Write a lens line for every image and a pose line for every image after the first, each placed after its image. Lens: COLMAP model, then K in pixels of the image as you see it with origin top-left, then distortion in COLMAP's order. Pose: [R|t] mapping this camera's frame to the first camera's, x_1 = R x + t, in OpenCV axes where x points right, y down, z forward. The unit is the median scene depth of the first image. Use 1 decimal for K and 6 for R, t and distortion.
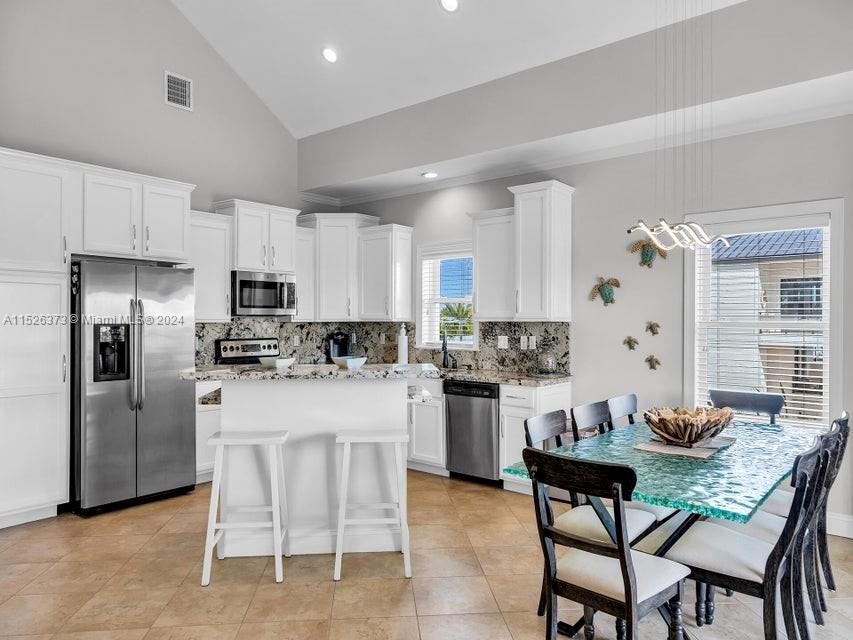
lens RADIAL K [[591.4, 0, 426.5], [0, 591.4, 320.0], [0, 0, 1]] dist [0.009025, 0.005308]
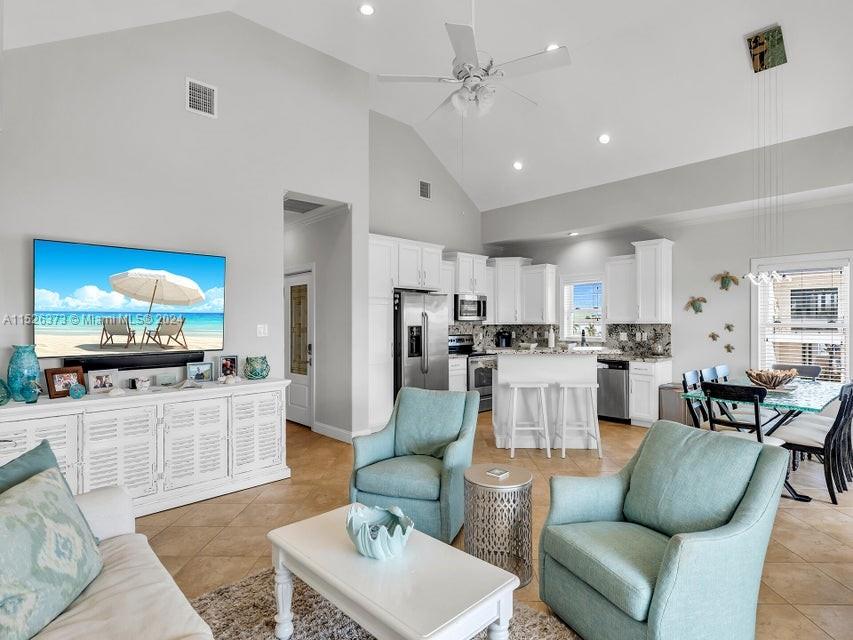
lens RADIAL K [[467.1, 0, 426.5], [0, 467.1, 320.0], [0, 0, 1]] dist [0.004110, 0.001264]
pose [[0.993865, -0.004935, -0.110489, -0.279744], [0.004112, 0.999962, -0.007672, -0.000144], [0.110522, 0.007171, 0.993848, -0.348809]]
